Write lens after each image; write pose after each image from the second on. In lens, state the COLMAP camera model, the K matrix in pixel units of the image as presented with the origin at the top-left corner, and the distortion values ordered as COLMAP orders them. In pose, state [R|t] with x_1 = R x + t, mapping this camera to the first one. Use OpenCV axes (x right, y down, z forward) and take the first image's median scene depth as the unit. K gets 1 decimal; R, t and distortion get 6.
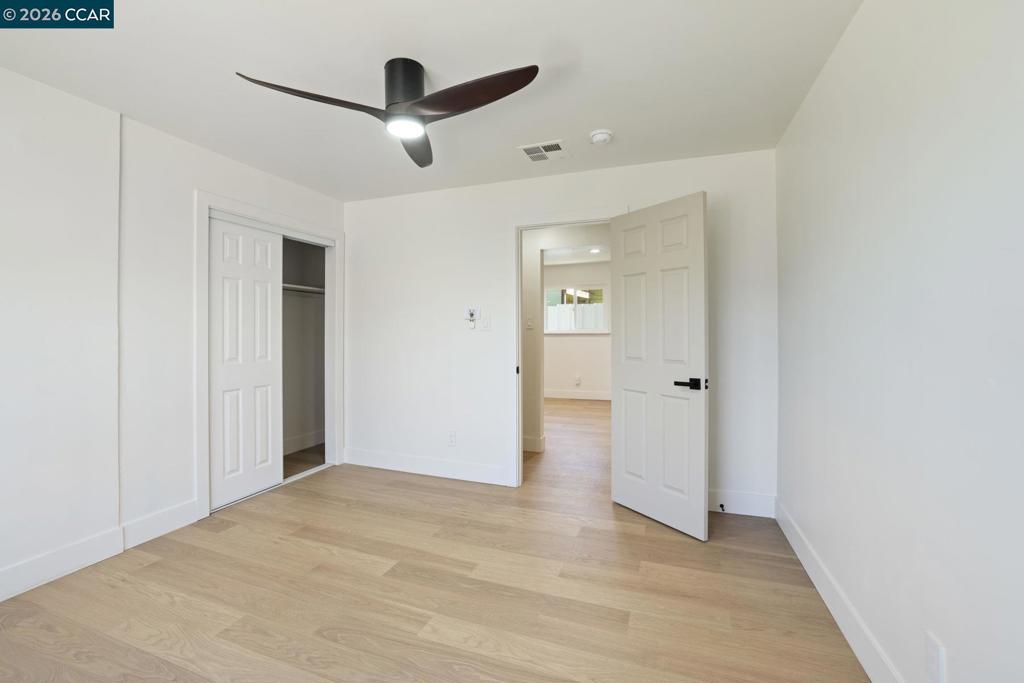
lens RADIAL K [[440.1, 0, 510.3], [0, 440.1, 335.9], [0, 0, 1]] dist [-0.022551, 0.002236]
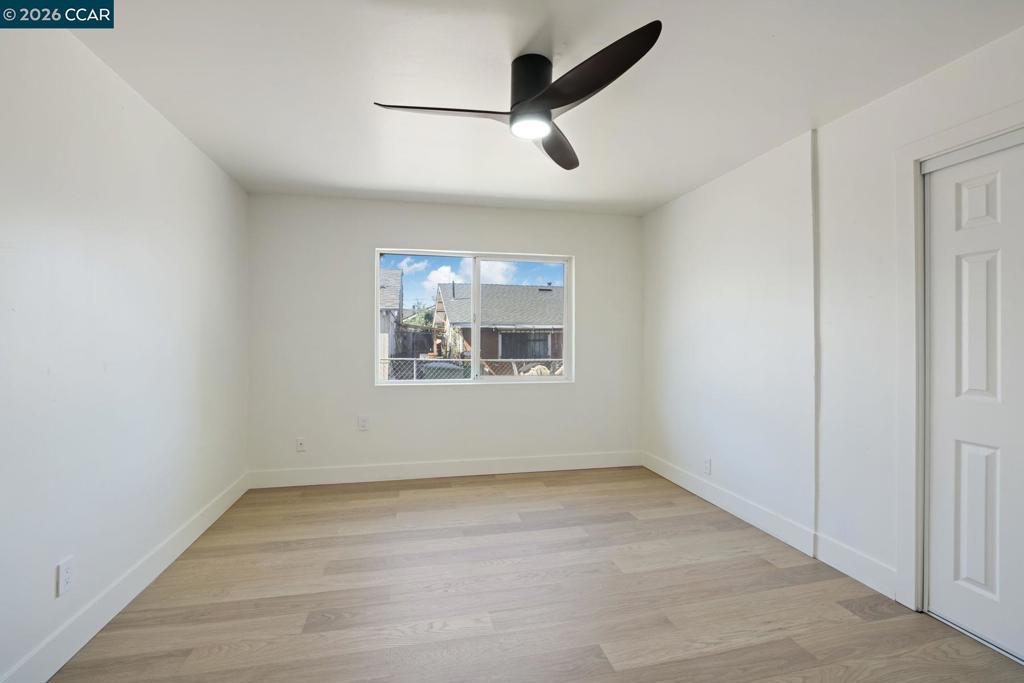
lens RADIAL K [[440.1, 0, 507.8], [0, 440.1, 336.8], [0, 0, 1]] dist [-0.022551, 0.002236]
pose [[-0.839726, 0.000306, -0.543010, 0.278896], [-0.008169, 0.999880, 0.013195, -0.030459], [0.542949, 0.015516, -0.839622, 1.541559]]
